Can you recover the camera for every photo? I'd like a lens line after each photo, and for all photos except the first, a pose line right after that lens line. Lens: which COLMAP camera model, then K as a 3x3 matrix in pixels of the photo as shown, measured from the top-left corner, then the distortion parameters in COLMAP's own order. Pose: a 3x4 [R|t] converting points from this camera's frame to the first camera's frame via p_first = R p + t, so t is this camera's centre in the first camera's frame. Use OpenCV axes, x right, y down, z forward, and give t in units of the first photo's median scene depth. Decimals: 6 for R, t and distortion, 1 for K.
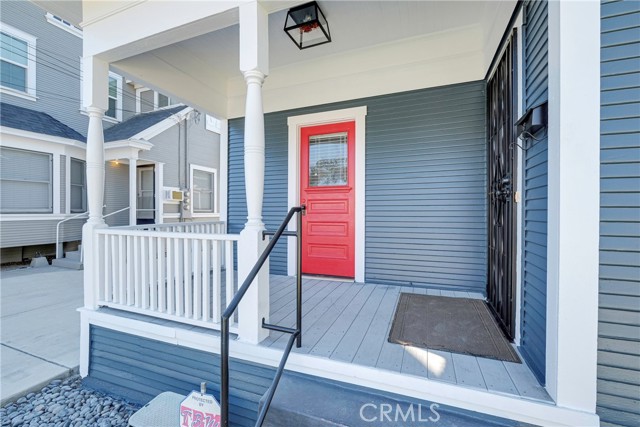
lens RADIAL K [[277.0, 0, 315.1], [0, 277.0, 210.5], [0, 0, 1]] dist [-0.005716, -0.000253]
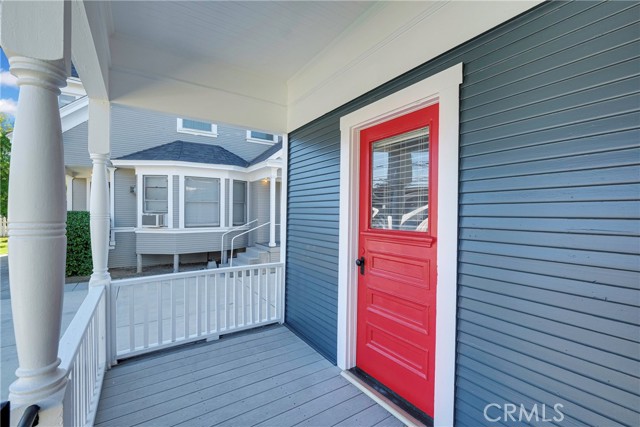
lens RADIAL K [[277.0, 0, 316.9], [0, 277.0, 211.2], [0, 0, 1]] dist [-0.005716, -0.000253]
pose [[0.819664, 0.004547, -0.572827, 0.115956], [-0.003475, 0.999990, 0.002965, -0.064269], [0.572834, -0.000439, 0.819671, 0.231905]]
